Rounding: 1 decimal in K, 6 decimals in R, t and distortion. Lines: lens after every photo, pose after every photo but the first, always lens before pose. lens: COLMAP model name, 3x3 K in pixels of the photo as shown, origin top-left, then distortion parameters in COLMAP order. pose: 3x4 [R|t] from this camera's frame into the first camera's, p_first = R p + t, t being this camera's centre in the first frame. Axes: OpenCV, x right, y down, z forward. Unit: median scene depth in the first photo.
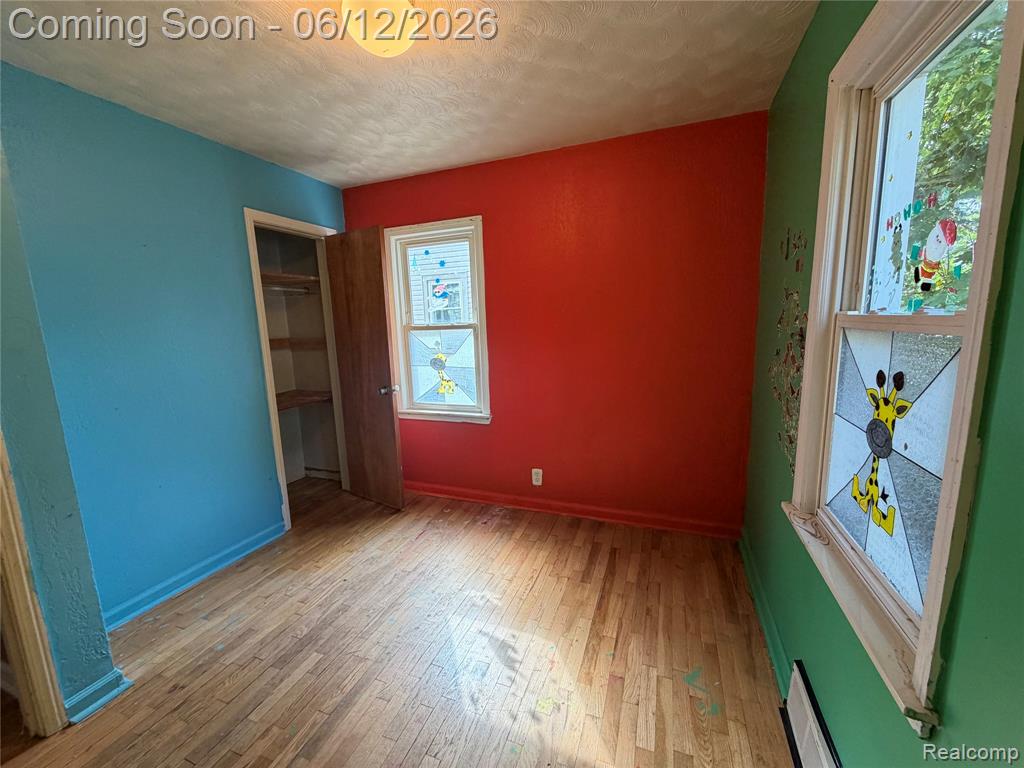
lens RADIAL K [[406.5, 0, 511.7], [0, 406.5, 386.2], [0, 0, 1]] dist [0.000118, -0.000571]
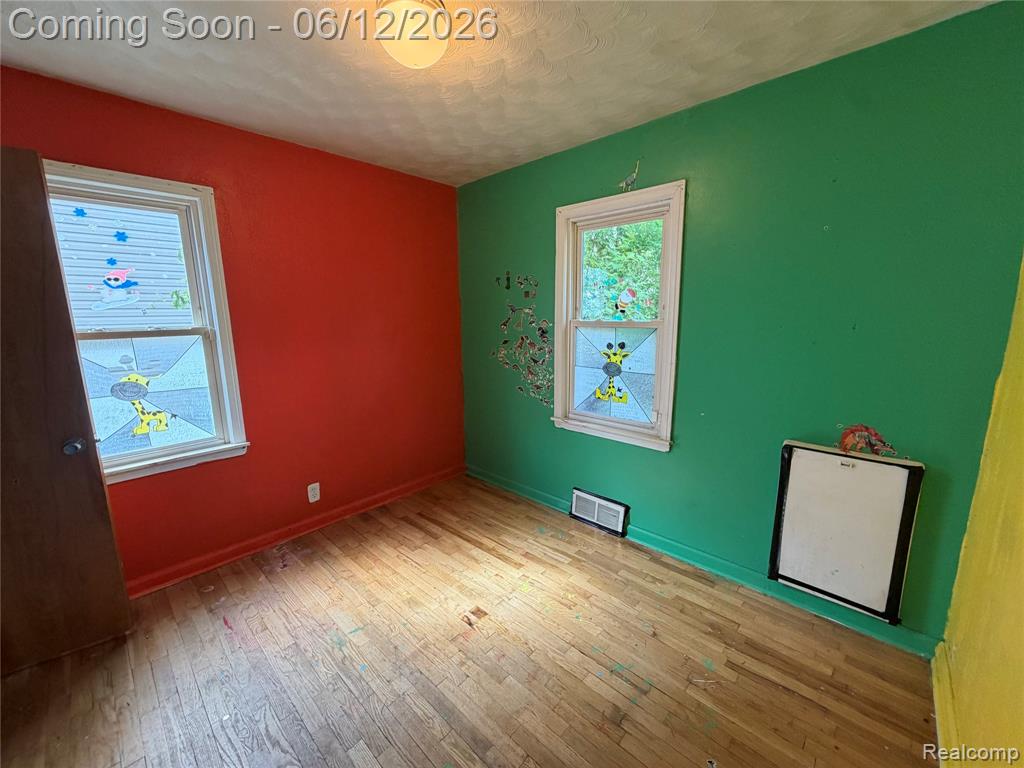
lens RADIAL K [[406.5, 0, 509.8], [0, 406.5, 386.1], [0, 0, 1]] dist [0.000118, -0.000571]
pose [[0.378753, -0.139604, 0.914908, -0.662421], [0.149306, 0.984826, 0.088463, -0.035234], [-0.913375, 0.103095, 0.393850, 0.232063]]
